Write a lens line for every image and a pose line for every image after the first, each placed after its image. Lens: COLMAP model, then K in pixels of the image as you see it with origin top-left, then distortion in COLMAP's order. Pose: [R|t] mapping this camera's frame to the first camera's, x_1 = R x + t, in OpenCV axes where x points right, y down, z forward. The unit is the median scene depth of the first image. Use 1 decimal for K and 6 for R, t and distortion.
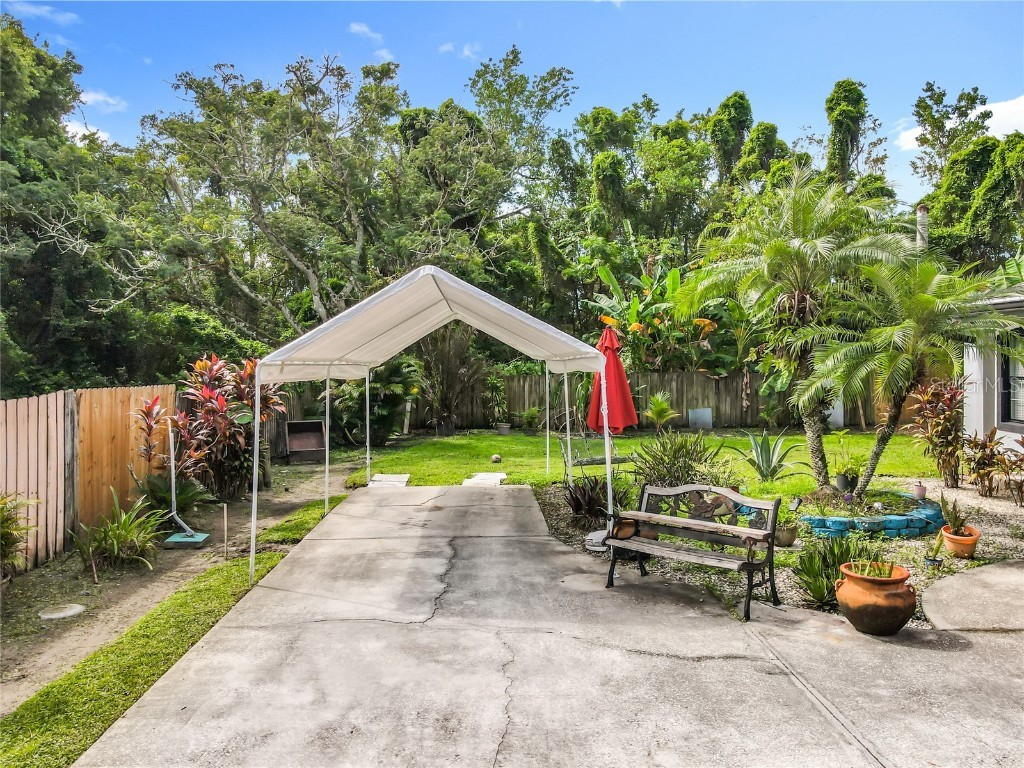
lens RADIAL K [[749.7, 0, 514.3], [0, 749.7, 363.0], [0, 0, 1]] dist [0.004575, 0.004667]
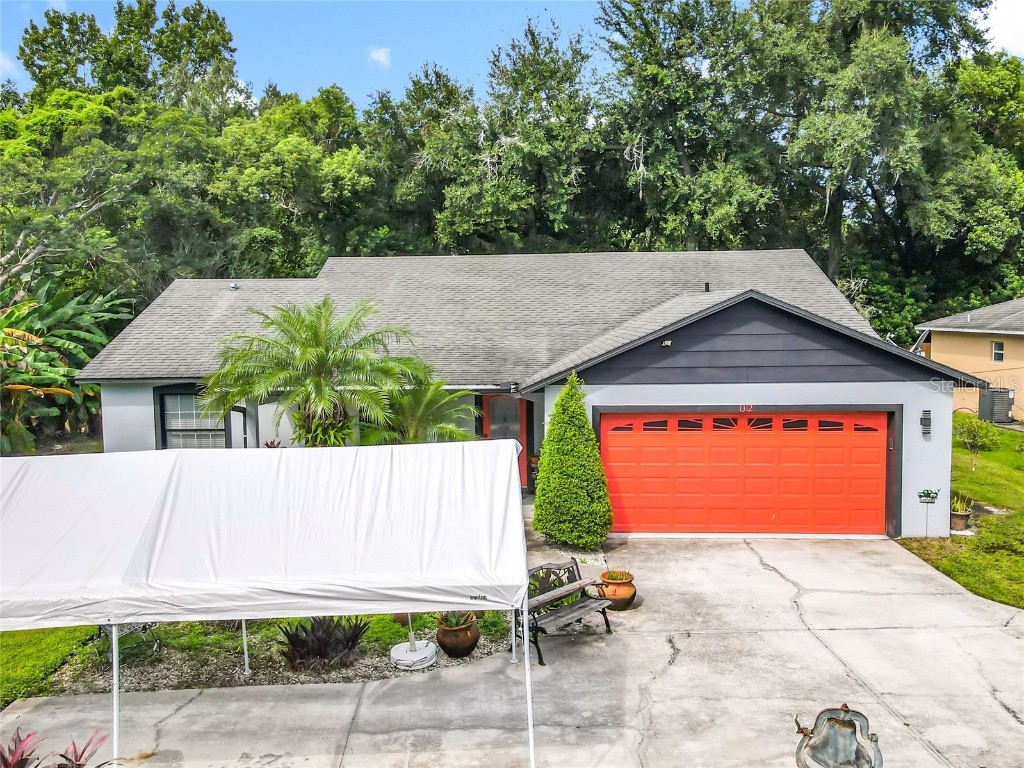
lens RADIAL K [[844.0, 0, 492.5], [0, 844.0, 377.4], [0, 0, 1]] dist [0.015183, 0.014233]
pose [[0.020786, -0.072648, 0.997141, -0.365365], [0.021000, 0.997168, 0.072212, -0.086604], [-0.999563, 0.019439, 0.022253, 0.289769]]
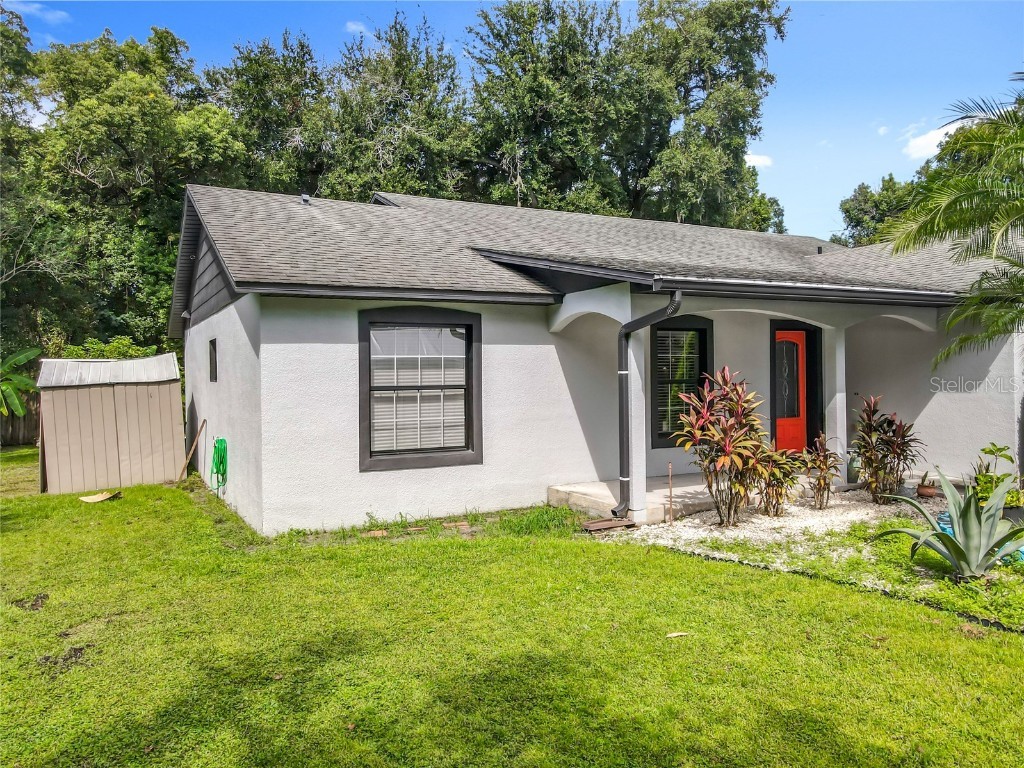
lens RADIAL K [[759.6, 0, 509.4], [0, 759.6, 367.6], [0, 0, 1]] dist [0.000088, 0.006519]
pose [[-0.485880, 0.020110, 0.873794, 0.013555], [0.021549, 0.999707, -0.011025, 0.006030], [-0.873760, 0.013472, -0.486171, 0.733765]]
